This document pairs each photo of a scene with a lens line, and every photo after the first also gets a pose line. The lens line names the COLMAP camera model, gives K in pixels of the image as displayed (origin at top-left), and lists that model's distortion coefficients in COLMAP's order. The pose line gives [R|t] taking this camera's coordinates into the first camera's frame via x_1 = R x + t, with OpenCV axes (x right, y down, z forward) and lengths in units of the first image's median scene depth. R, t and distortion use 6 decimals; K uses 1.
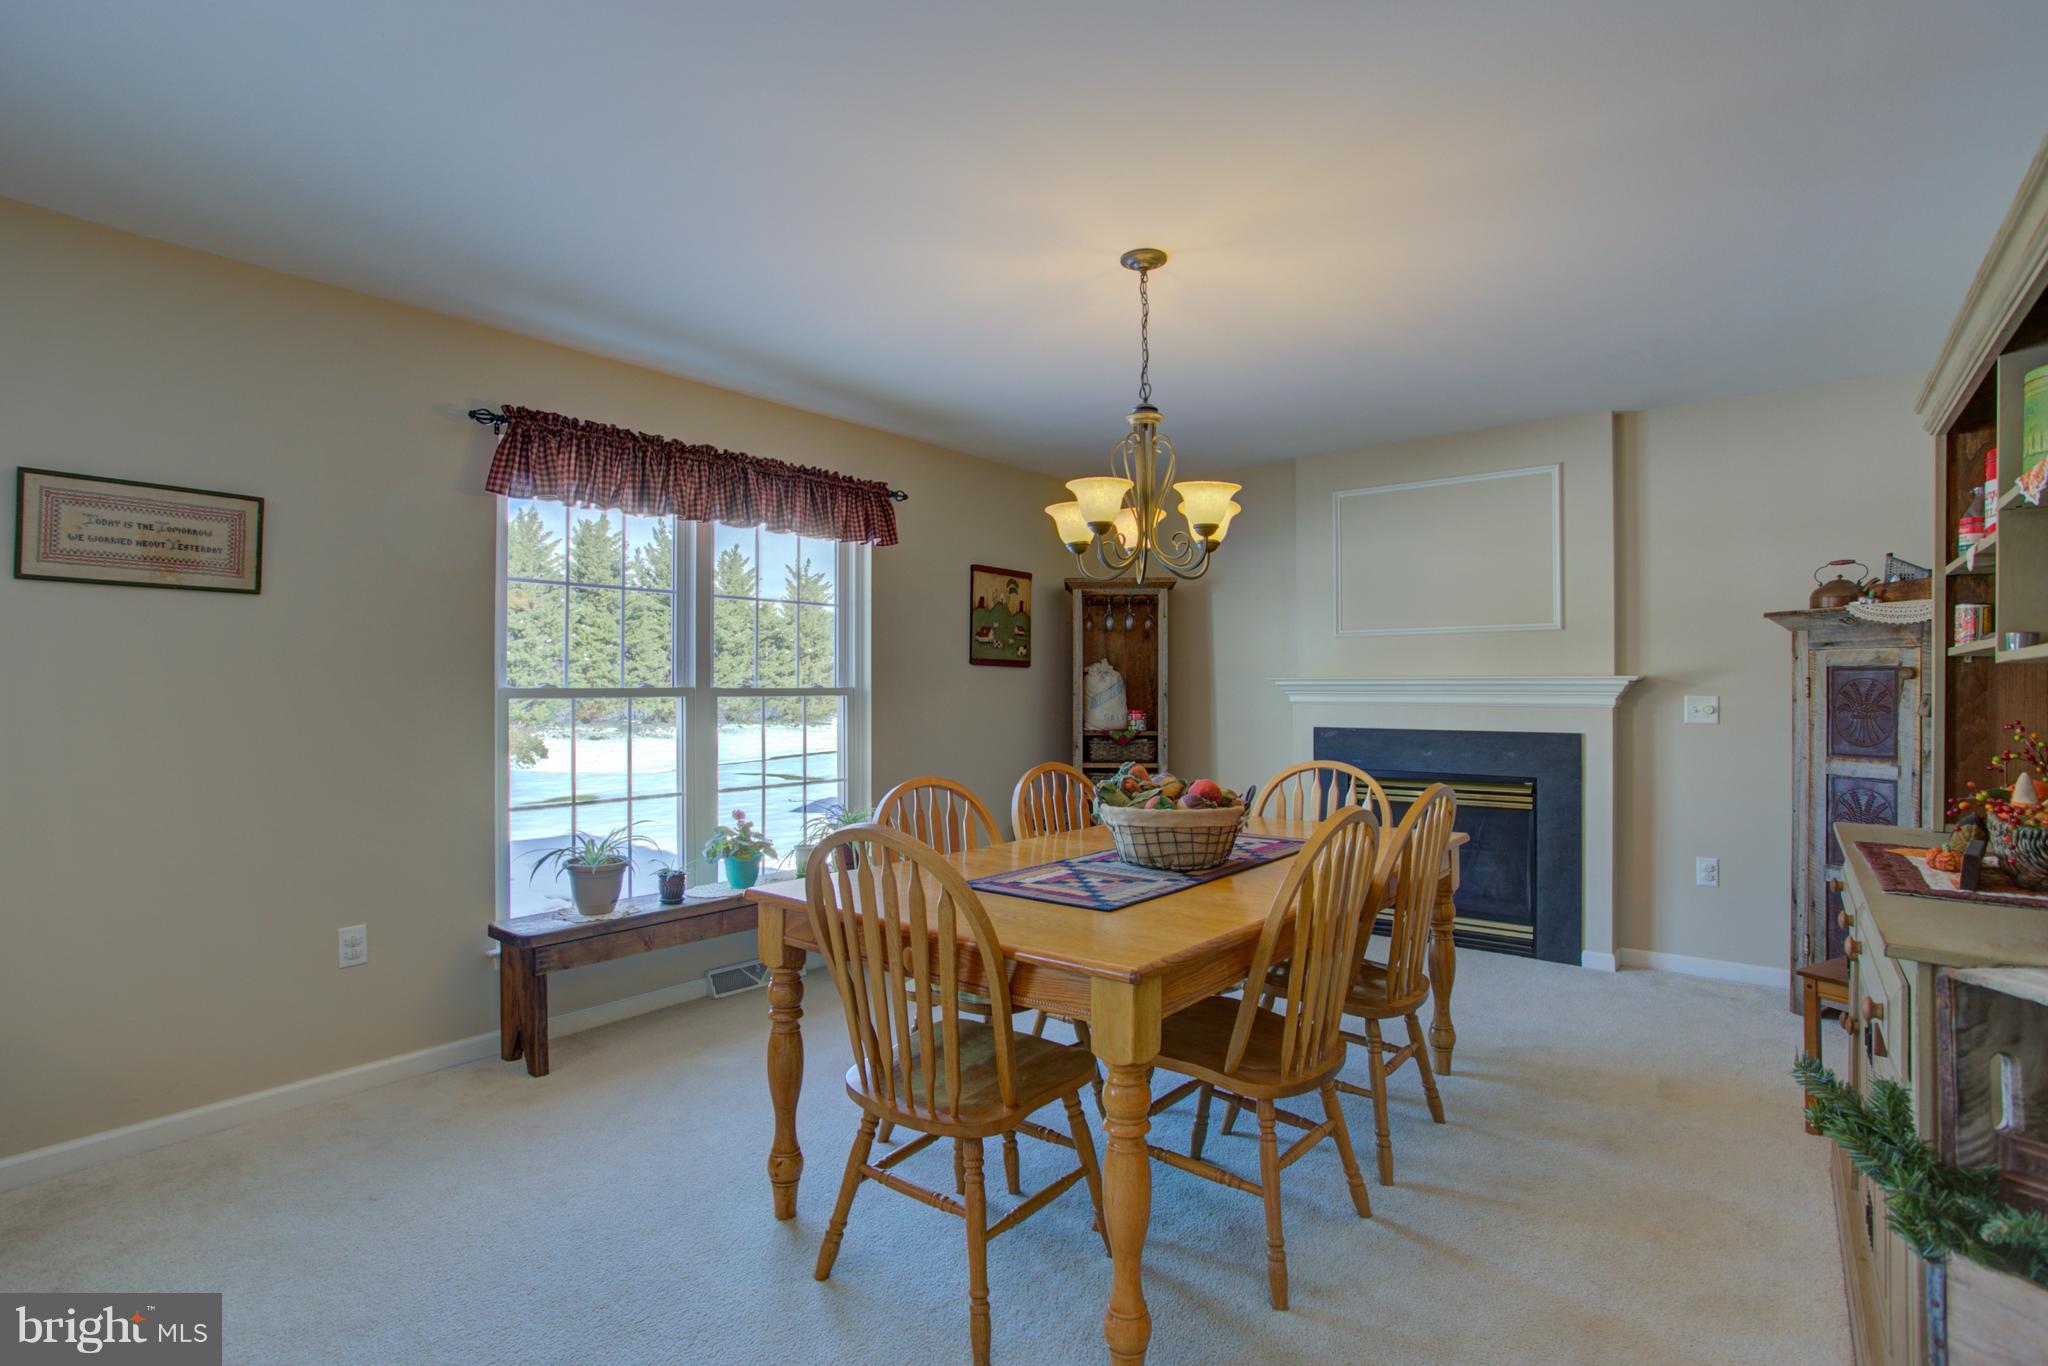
lens RADIAL K [[1007.6, 0, 1009.8], [0, 1007.6, 682.4], [0, 0, 1]] dist [-0.022414, 0.006594]
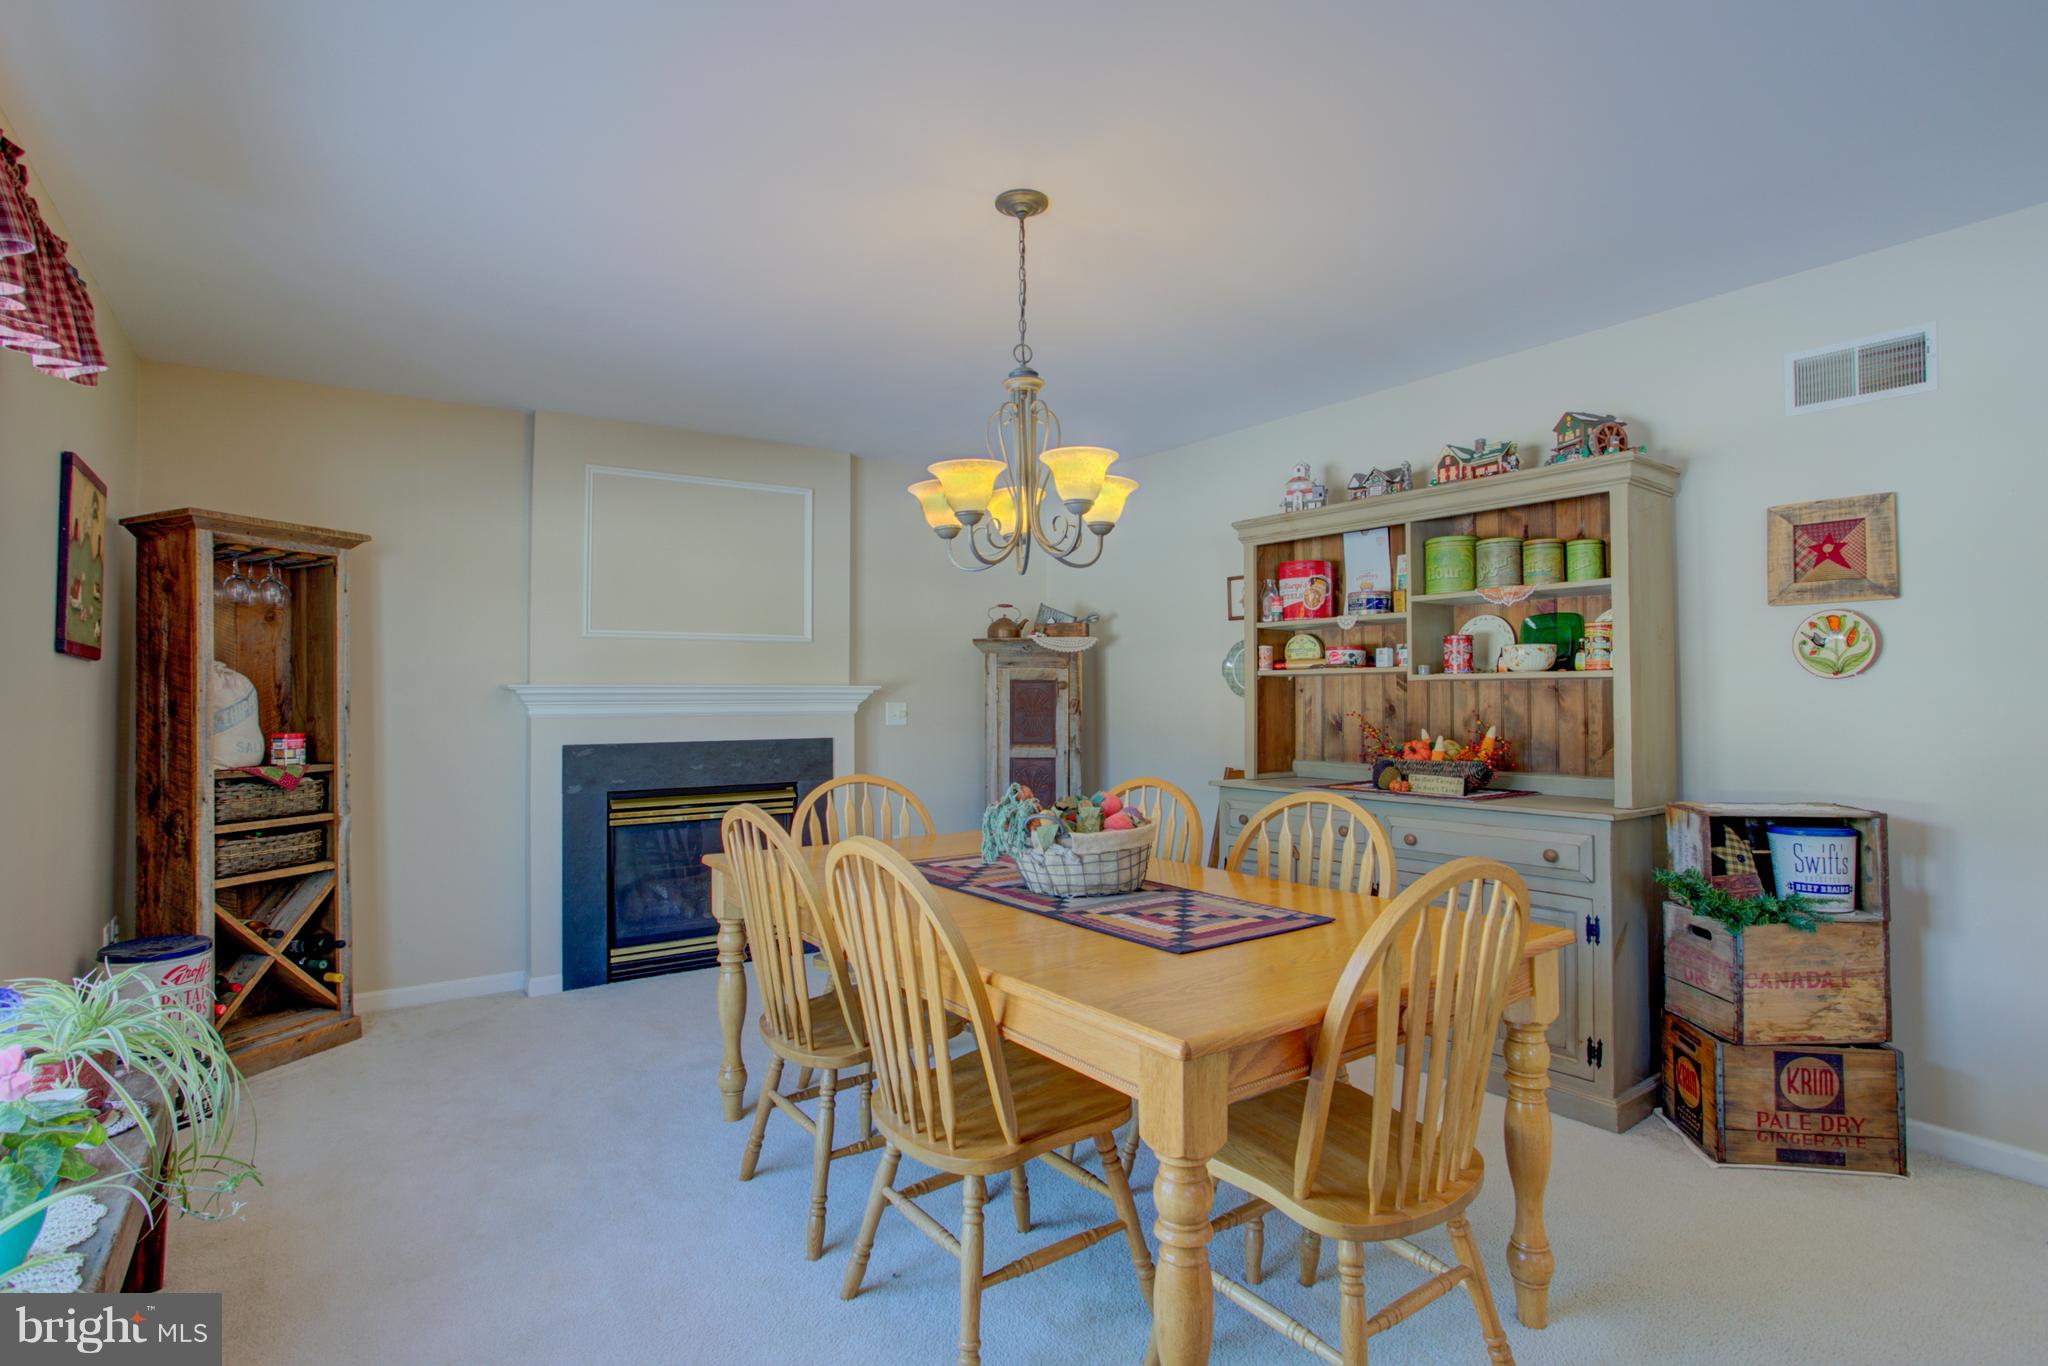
lens RADIAL K [[1007.6, 0, 1024.2], [0, 1007.6, 674.7], [0, 0, 1]] dist [-0.022414, 0.006594]
pose [[0.275975, 0.017090, 0.961013, -0.526542], [-0.000169, 0.999843, -0.017732, 0.001790], [-0.961165, 0.004731, 0.275935, 0.577779]]
